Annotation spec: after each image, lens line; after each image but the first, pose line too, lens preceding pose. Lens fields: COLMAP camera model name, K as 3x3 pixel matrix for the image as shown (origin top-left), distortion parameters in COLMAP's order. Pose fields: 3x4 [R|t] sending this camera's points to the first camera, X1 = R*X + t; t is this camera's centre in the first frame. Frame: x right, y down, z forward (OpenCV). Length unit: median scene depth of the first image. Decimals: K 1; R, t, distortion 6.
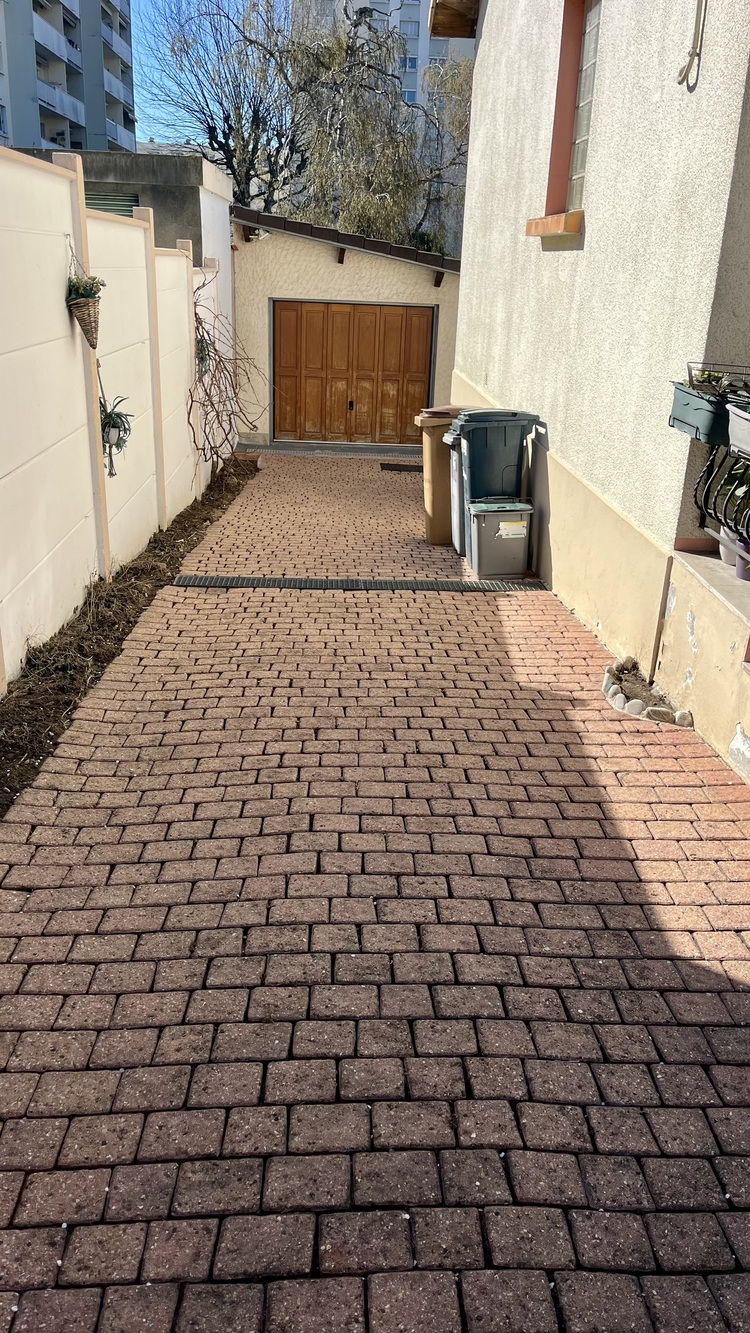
lens RADIAL K [[1011.1, 0, 373.3], [0, 1011.1, 670.7], [0, 0, 1]] dist [0.036970, -0.050138]
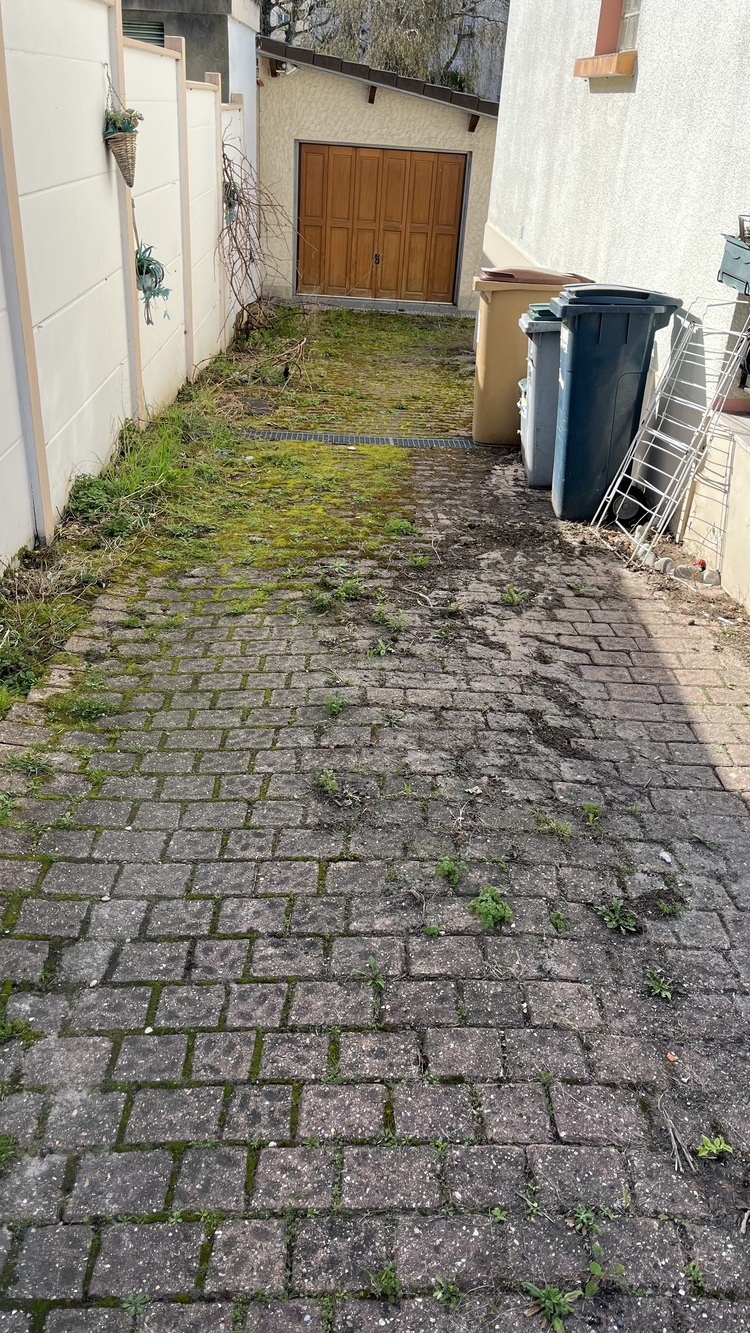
lens RADIAL K [[1011.1, 0, 373.5], [0, 1011.1, 661.9], [0, 0, 1]] dist [0.036970, -0.050138]
pose [[0.999547, 0.029331, -0.006810, -0.013295], [-0.028315, 0.992514, 0.118803, 0.009751], [0.010243, -0.118556, 0.992895, -0.018084]]
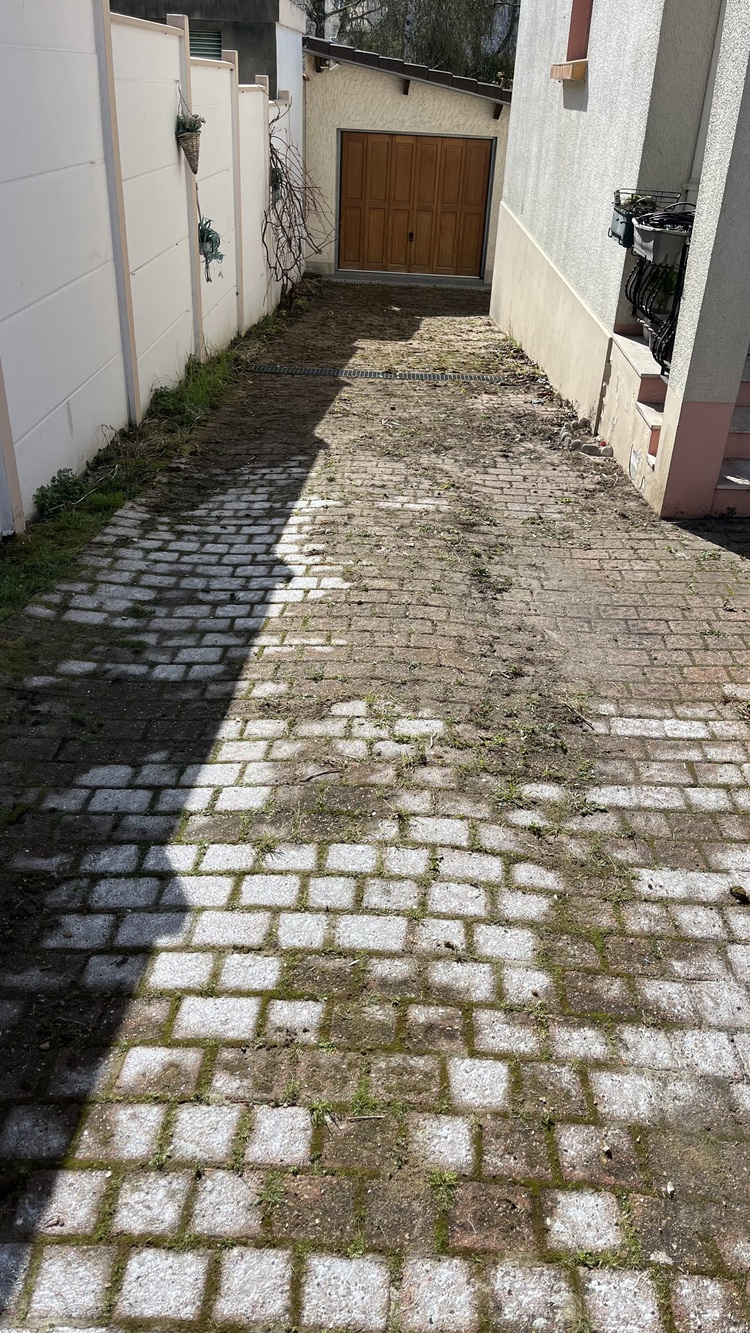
lens RADIAL K [[1011.1, 0, 377.0], [0, 1011.1, 679.6], [0, 0, 1]] dist [0.036970, -0.050138]
pose [[0.997720, 0.041221, -0.053441, 0.033945], [-0.032963, 0.988571, 0.147110, 0.079950], [0.058894, -0.145013, 0.987675, -0.236485]]
